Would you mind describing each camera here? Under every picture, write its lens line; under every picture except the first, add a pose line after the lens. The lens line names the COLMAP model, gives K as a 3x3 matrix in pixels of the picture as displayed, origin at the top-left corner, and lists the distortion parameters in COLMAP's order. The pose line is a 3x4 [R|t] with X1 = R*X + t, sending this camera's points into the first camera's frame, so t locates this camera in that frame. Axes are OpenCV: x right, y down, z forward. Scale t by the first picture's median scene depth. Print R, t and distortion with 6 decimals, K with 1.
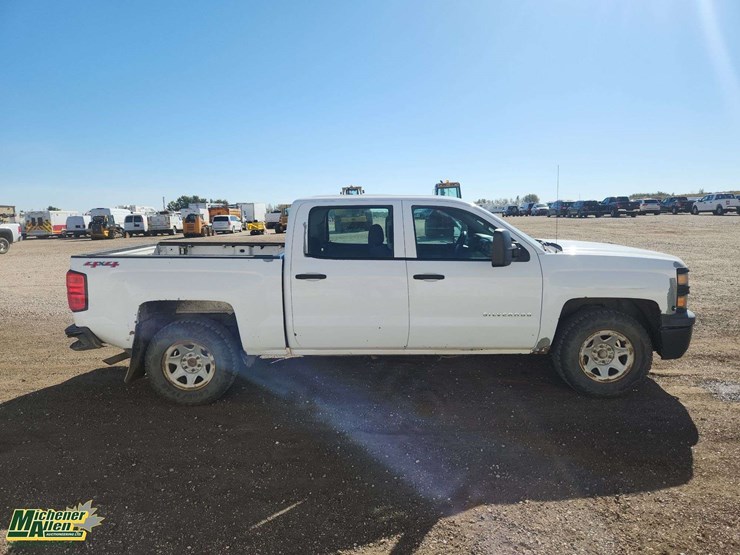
lens RADIAL K [[492.9, 0, 365.0], [0, 492.9, 277.4], [0, 0, 1]] dist [0.057470, -0.035971]
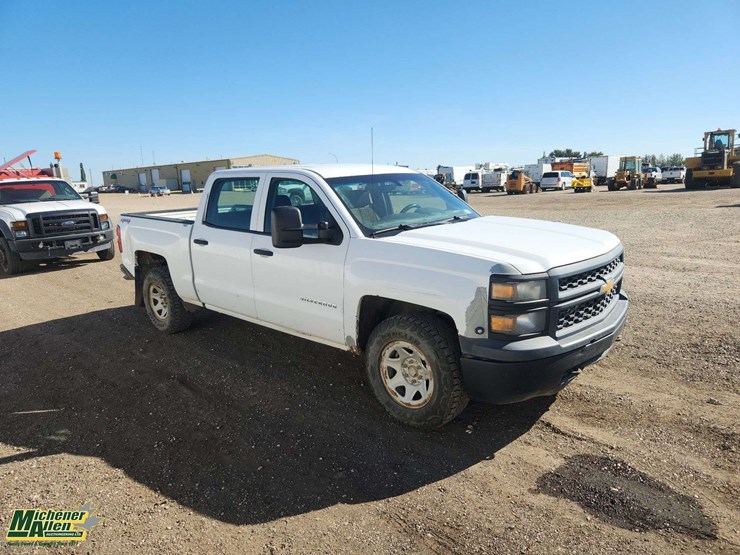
lens RADIAL K [[492.9, 0, 365.0], [0, 492.9, 277.4], [0, 0, 1]] dist [0.057470, -0.035971]
pose [[0.750948, 0.127265, -0.647982, 0.897410], [-0.069440, 0.991032, 0.114166, -0.075186], [0.656700, -0.040737, 0.753051, 0.371980]]
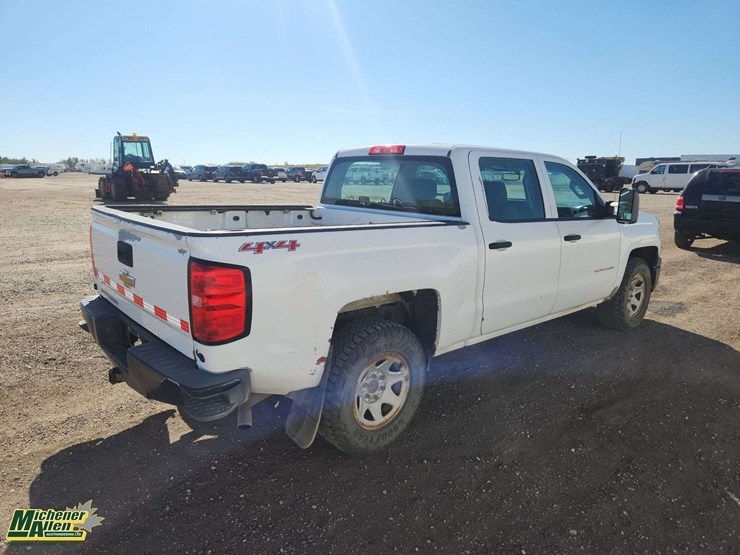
lens RADIAL K [[492.9, 0, 365.0], [0, 492.9, 277.4], [0, 0, 1]] dist [0.057470, -0.035971]
pose [[0.737953, -0.104844, 0.666659, -0.794340], [0.058156, 0.994063, 0.091959, -0.035428], [-0.672342, -0.029092, 0.739669, 0.532957]]
